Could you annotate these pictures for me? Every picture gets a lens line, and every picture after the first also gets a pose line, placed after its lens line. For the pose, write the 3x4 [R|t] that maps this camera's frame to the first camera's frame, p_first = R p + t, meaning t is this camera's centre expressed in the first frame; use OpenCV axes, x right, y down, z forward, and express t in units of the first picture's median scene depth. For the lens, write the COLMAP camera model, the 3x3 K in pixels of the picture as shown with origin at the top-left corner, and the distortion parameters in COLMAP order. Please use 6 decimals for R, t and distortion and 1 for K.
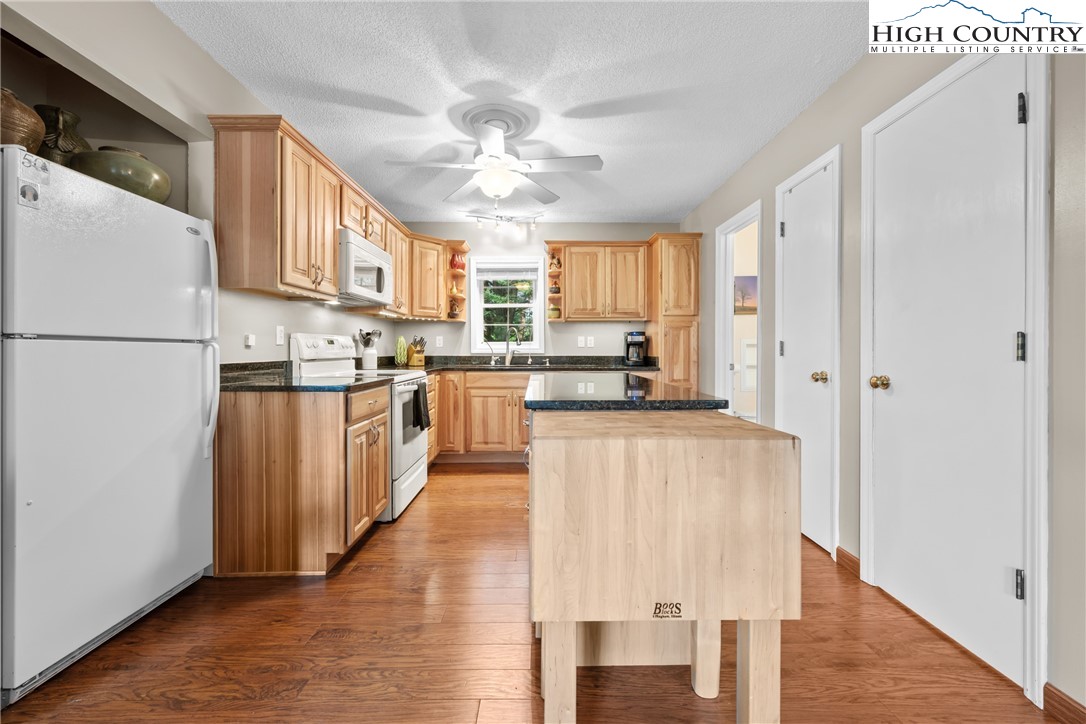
lens RADIAL K [[434.4, 0, 544.2], [0, 434.4, 357.8], [0, 0, 1]] dist [-0.001593, -0.000507]
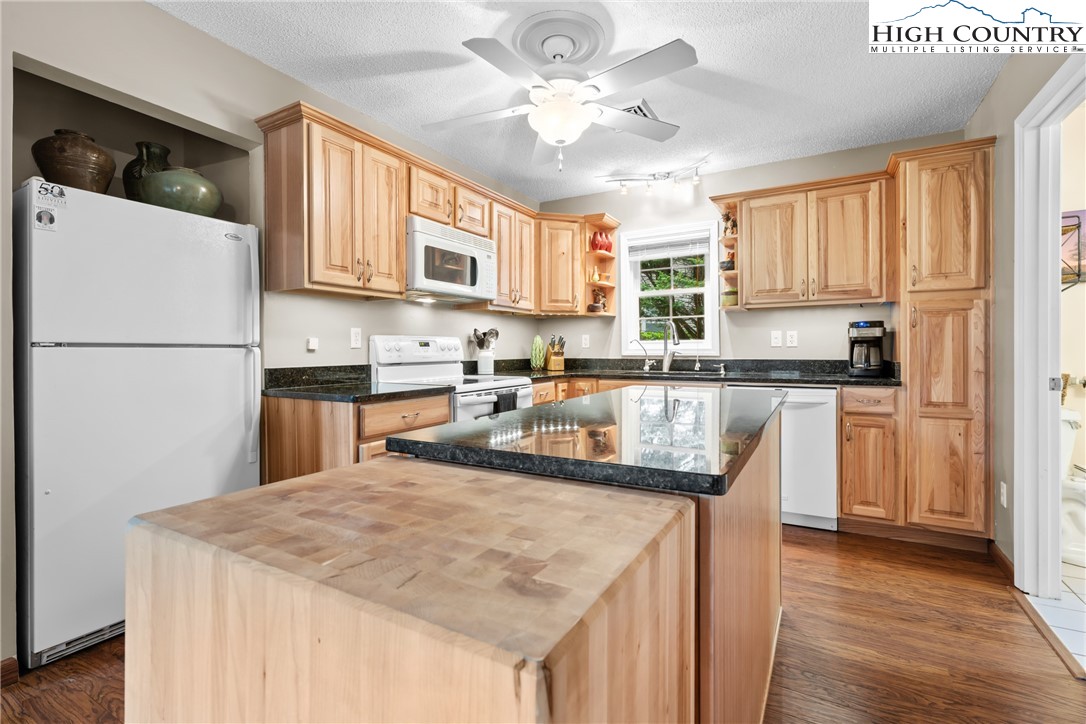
lens RADIAL K [[495.9, 0, 542.0], [0, 495.9, 357.8], [0, 0, 1]] dist [-0.001185, 0.000212]
pose [[0.862613, 0.003782, -0.505850, 0.177344], [-0.004191, 0.999991, 0.000331, -0.006529], [0.505847, 0.001835, 0.862622, 0.165568]]
